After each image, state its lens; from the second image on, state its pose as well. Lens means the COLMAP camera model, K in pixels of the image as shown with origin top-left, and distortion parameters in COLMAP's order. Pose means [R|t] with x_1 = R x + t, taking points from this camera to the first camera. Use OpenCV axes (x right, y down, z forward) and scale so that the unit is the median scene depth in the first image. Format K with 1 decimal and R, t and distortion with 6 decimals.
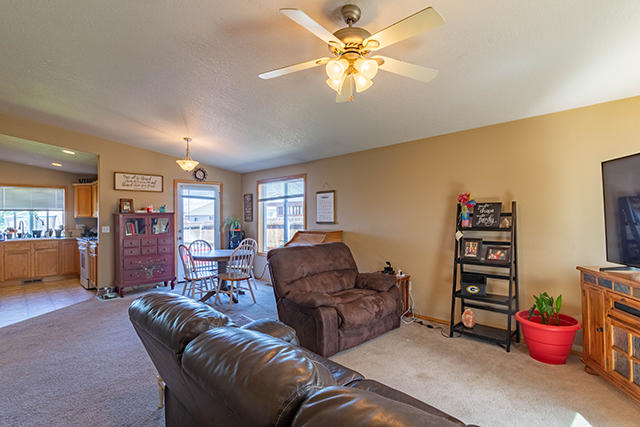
lens RADIAL K [[332.7, 0, 319.4], [0, 332.7, 212.8], [0, 0, 1]] dist [0.001202, -0.001819]
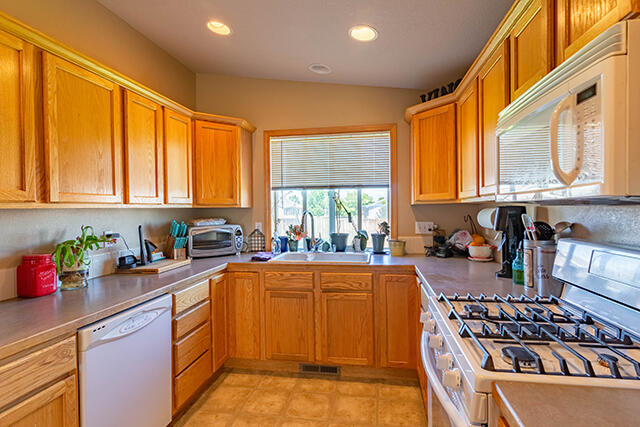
lens RADIAL K [[332.7, 0, 325.1], [0, 332.7, 209.3], [0, 0, 1]] dist [0.001202, -0.001819]
pose [[0.607936, 0.003643, -0.793977, -0.549943], [0.013093, 0.999807, 0.014613, 0.015873], [0.793878, -0.019279, 0.607772, 0.767960]]
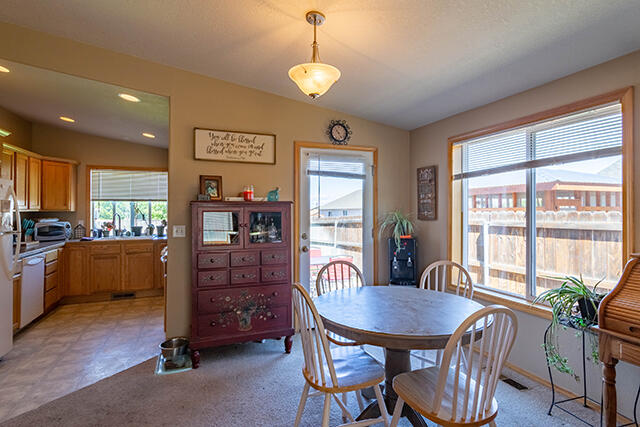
lens RADIAL K [[332.7, 0, 319.8], [0, 332.7, 207.0], [0, 0, 1]] dist [0.001202, -0.001819]
pose [[0.927225, 0.003081, -0.374493, -0.178449], [-0.003874, 0.999992, -0.001366, 0.007625], [0.374485, 0.002718, 0.927229, 0.470950]]
